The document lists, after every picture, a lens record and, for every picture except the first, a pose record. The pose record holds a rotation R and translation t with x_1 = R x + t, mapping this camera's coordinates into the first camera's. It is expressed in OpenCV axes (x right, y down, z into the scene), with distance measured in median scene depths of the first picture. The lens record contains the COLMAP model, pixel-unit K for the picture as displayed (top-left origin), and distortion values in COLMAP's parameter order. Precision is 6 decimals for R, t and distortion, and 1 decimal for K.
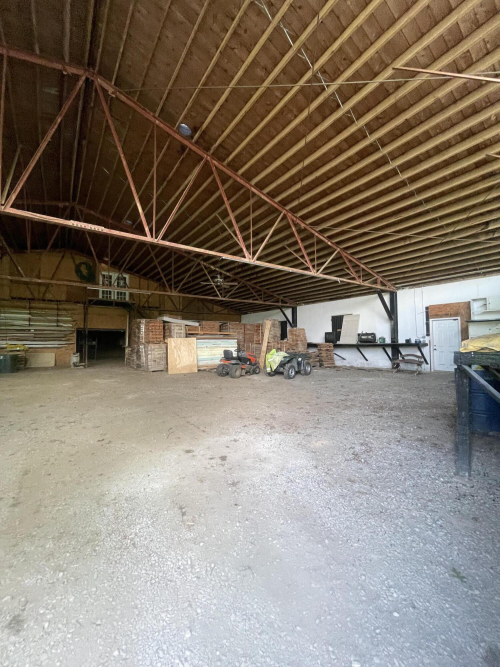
lens RADIAL K [[269.4, 0, 247.2], [0, 269.4, 331.7], [0, 0, 1]] dist [0.003993, 0.001123]
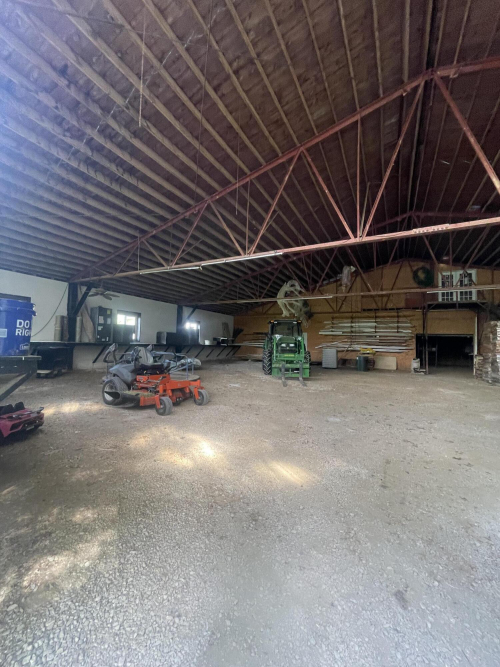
lens RADIAL K [[269.4, 0, 248.0], [0, 269.4, 330.1], [0, 0, 1]] dist [0.003993, 0.001123]
pose [[0.457766, -0.027292, -0.888654, -0.025590], [0.003702, 0.999579, -0.028792, -0.000605], [0.889065, 0.009890, 0.457674, -0.018725]]
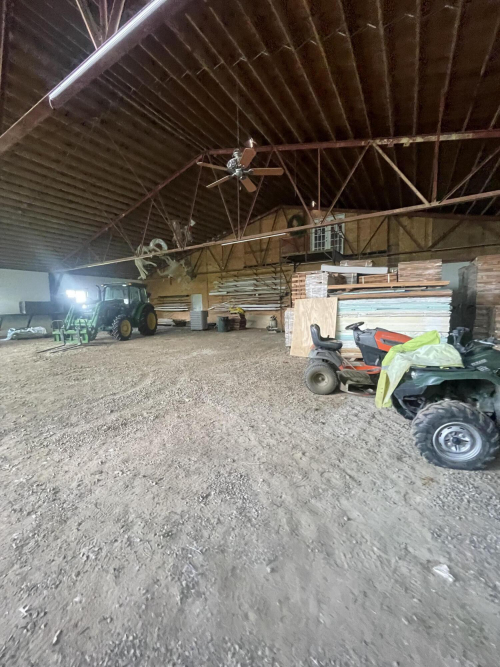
lens RADIAL K [[269.4, 0, 249.2], [0, 269.4, 332.7], [0, 0, 1]] dist [0.003993, 0.001123]
pose [[0.411222, 0.087127, -0.907362, 0.198280], [0.053672, 0.991380, 0.119519, 0.015632], [0.909954, -0.097849, 0.403002, 0.516436]]
